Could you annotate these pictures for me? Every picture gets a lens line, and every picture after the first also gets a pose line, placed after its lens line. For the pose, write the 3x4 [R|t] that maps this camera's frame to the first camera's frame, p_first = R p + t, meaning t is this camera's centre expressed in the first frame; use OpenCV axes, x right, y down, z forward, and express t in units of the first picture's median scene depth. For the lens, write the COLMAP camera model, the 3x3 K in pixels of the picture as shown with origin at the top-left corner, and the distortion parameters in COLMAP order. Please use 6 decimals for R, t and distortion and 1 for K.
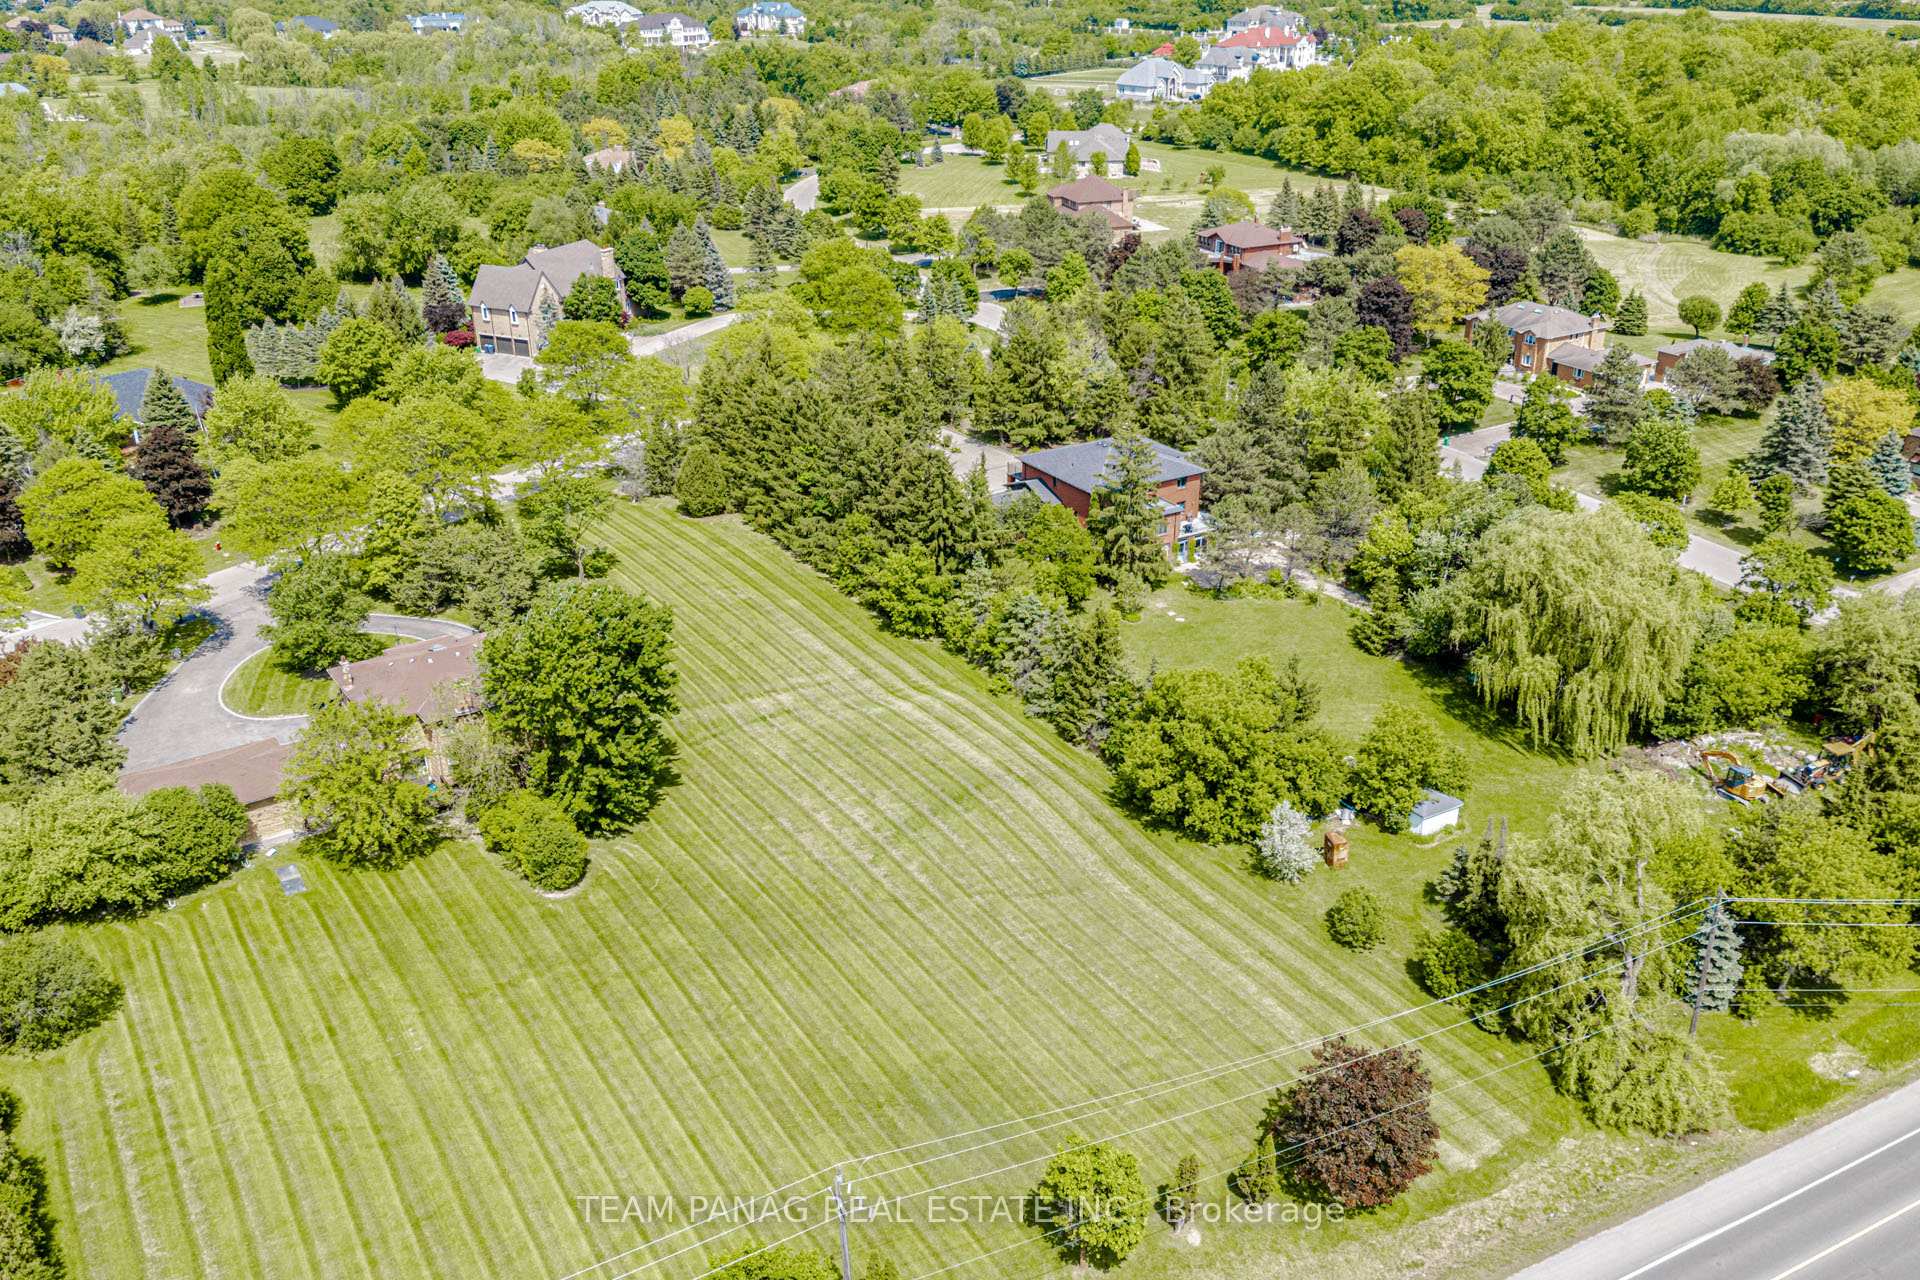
lens RADIAL K [[1613.9, 0, 960.0], [0, 1613.9, 640.0], [0, 0, 1]] dist [0.100819, -0.137166]
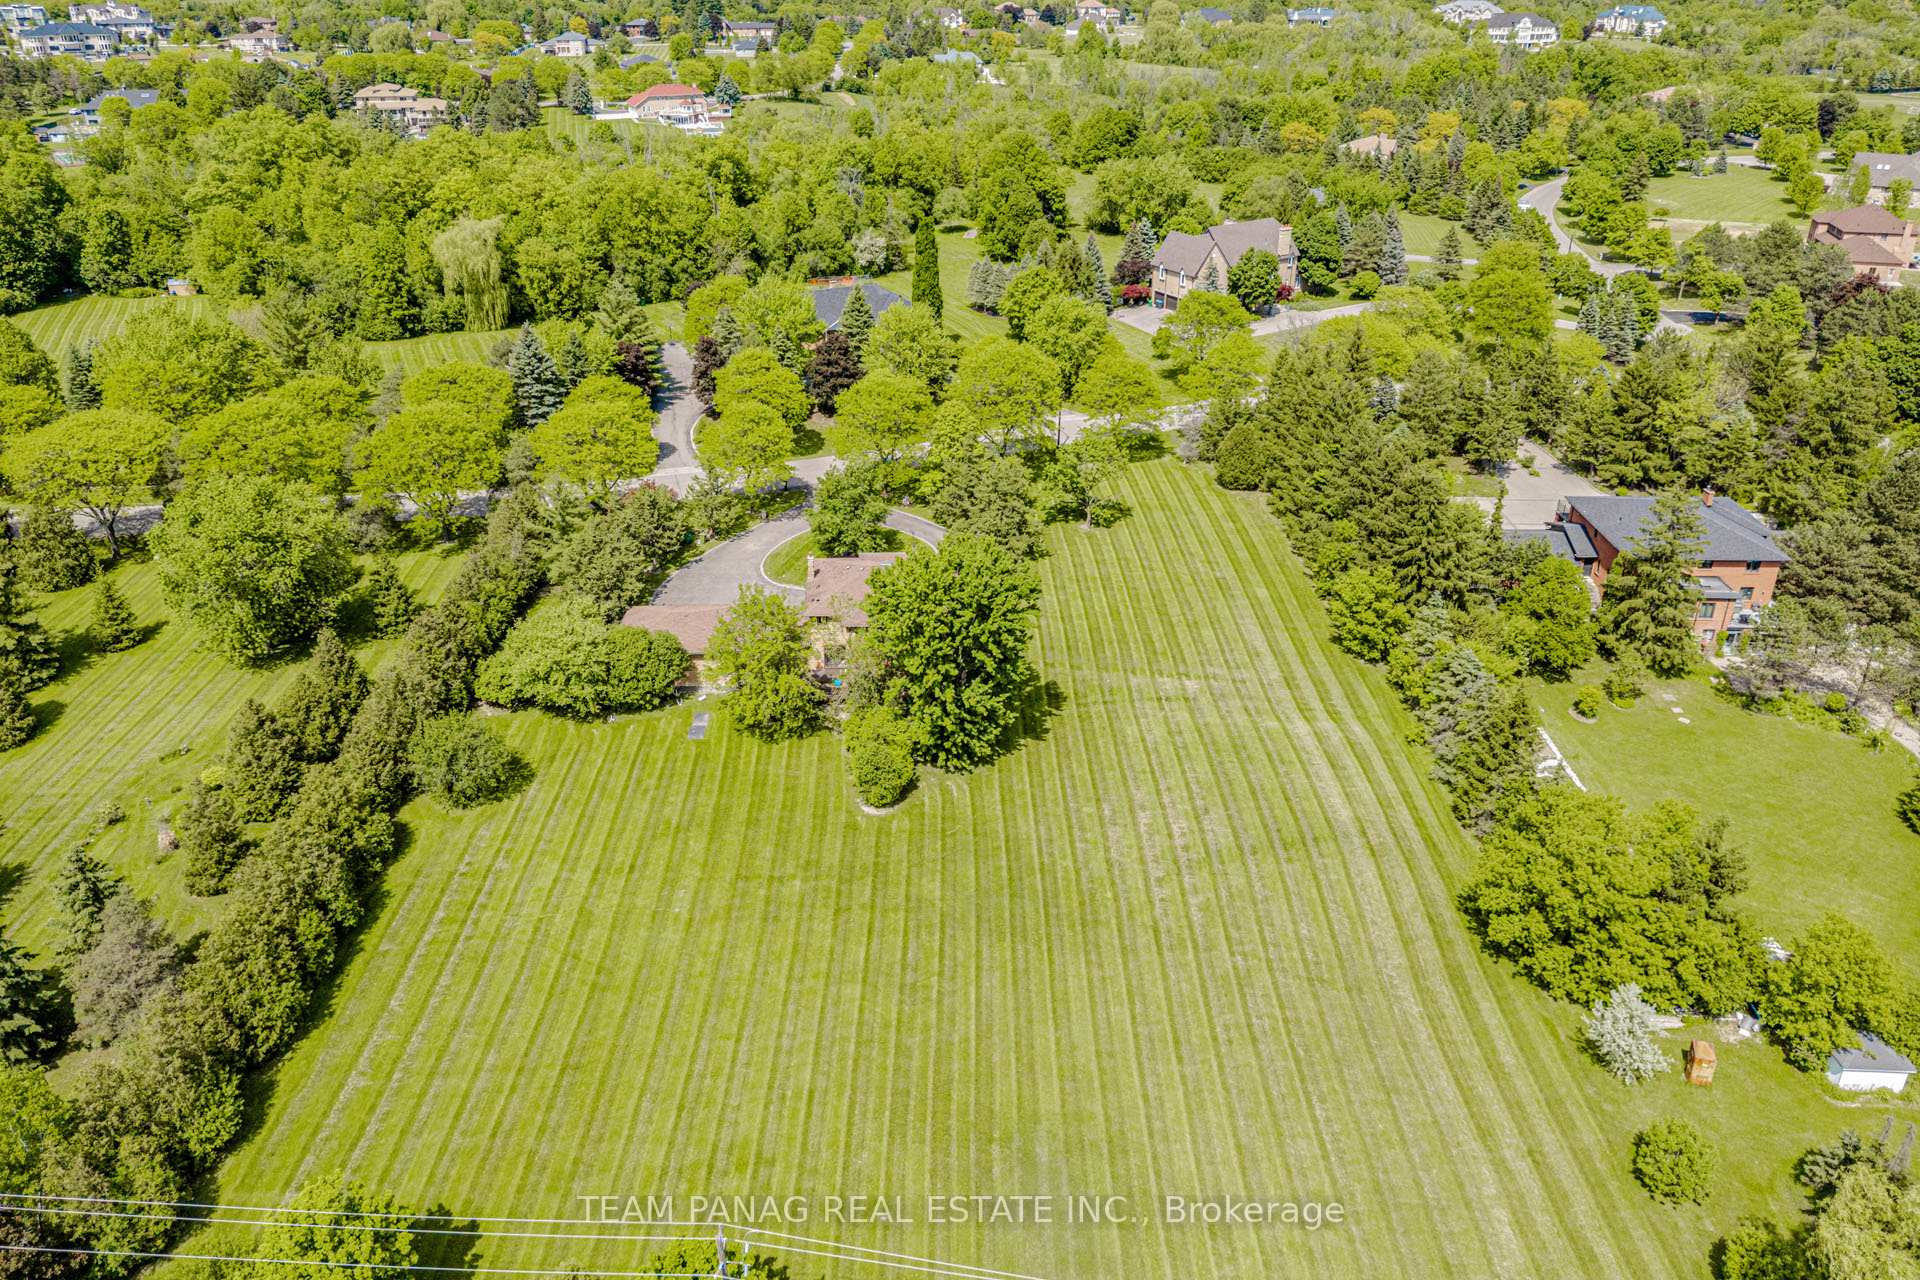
lens RADIAL K [[1378.6, 0, 942.4], [0, 1378.6, 533.0], [0, 0, 1]] dist [0.080746, -0.084113]
pose [[0.842676, 0.223404, -0.489886, 0.130806], [-0.226286, 0.972548, 0.054270, -0.054748], [0.488561, 0.065122, 0.870096, 0.121752]]
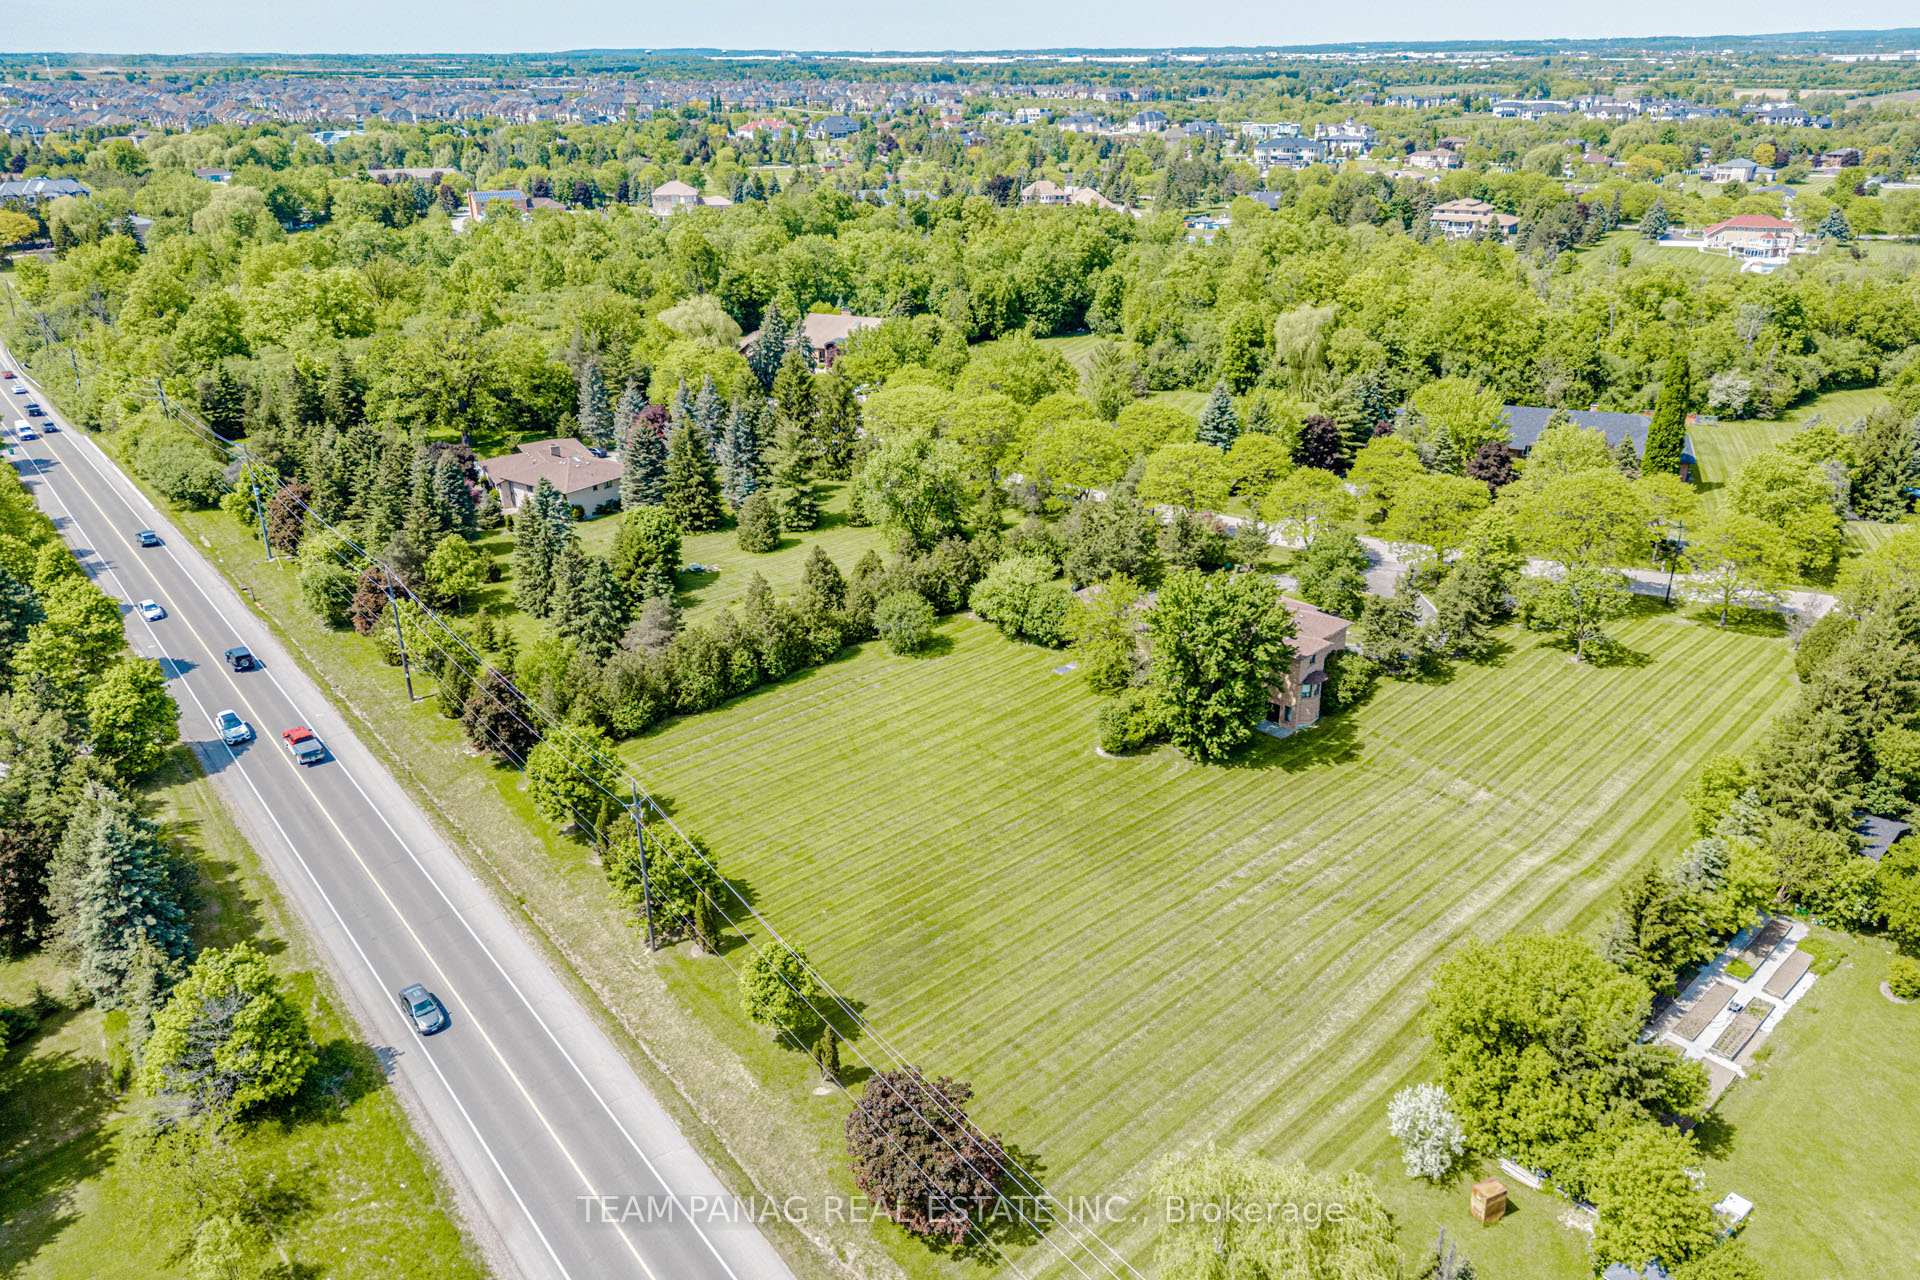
lens RADIAL K [[1361.6, 0, 955.6], [0, 1361.6, 605.2], [0, 0, 1]] dist [0.073233, -0.065182]
pose [[0.172596, 0.372951, -0.911657, 0.471753], [-0.396482, 0.873560, 0.282304, -0.147715], [0.901672, 0.312731, 0.298641, 0.306926]]
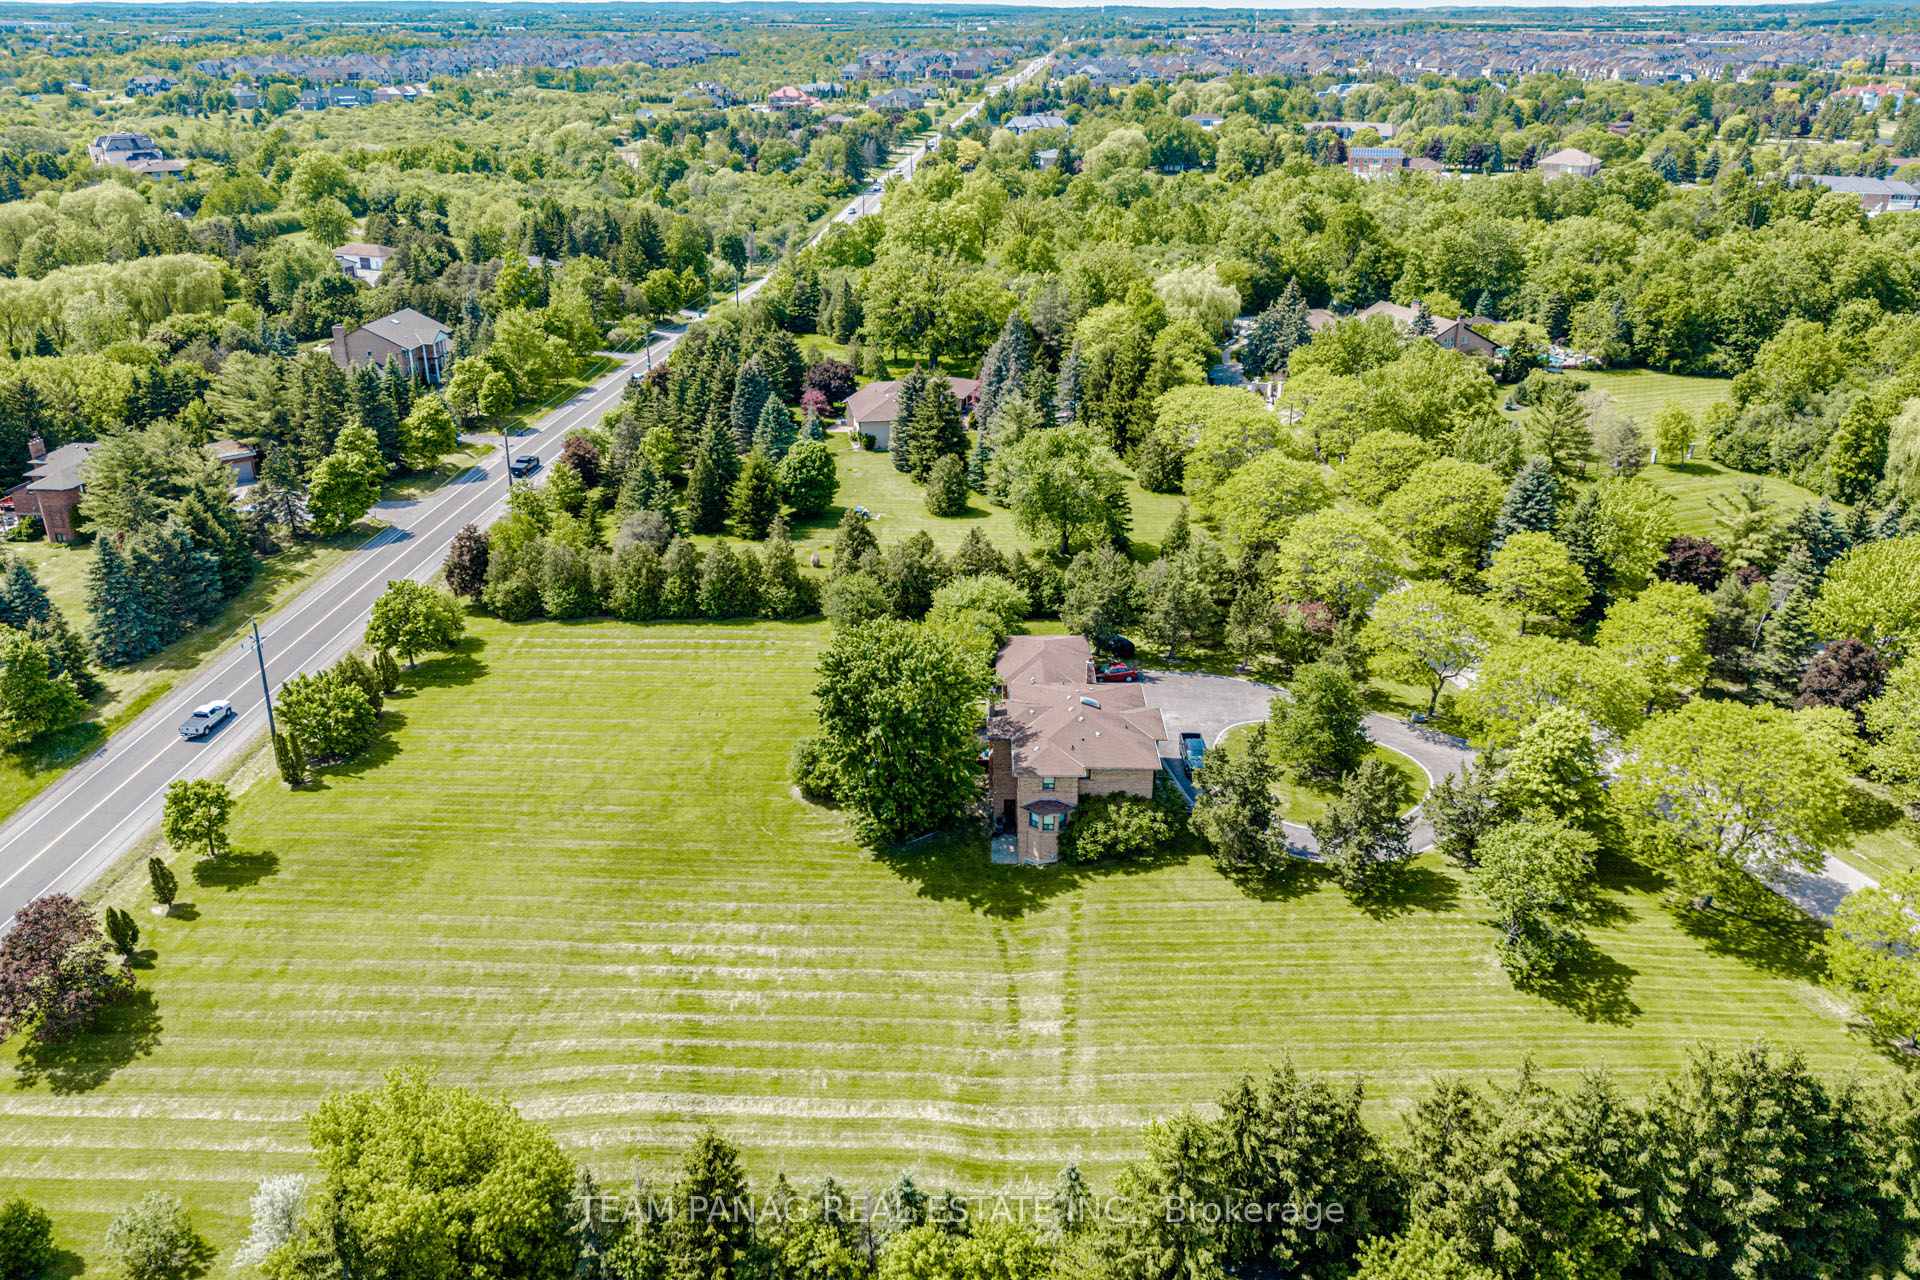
lens RADIAL K [[1378.6, 0, 942.4], [0, 1378.6, 533.0], [0, 0, 1]] dist [0.080746, -0.084113]
pose [[-0.580069, 0.294133, -0.759609, 0.279468], [-0.326212, 0.770604, 0.547499, -0.387356], [0.746395, 0.565381, -0.351054, 0.838185]]
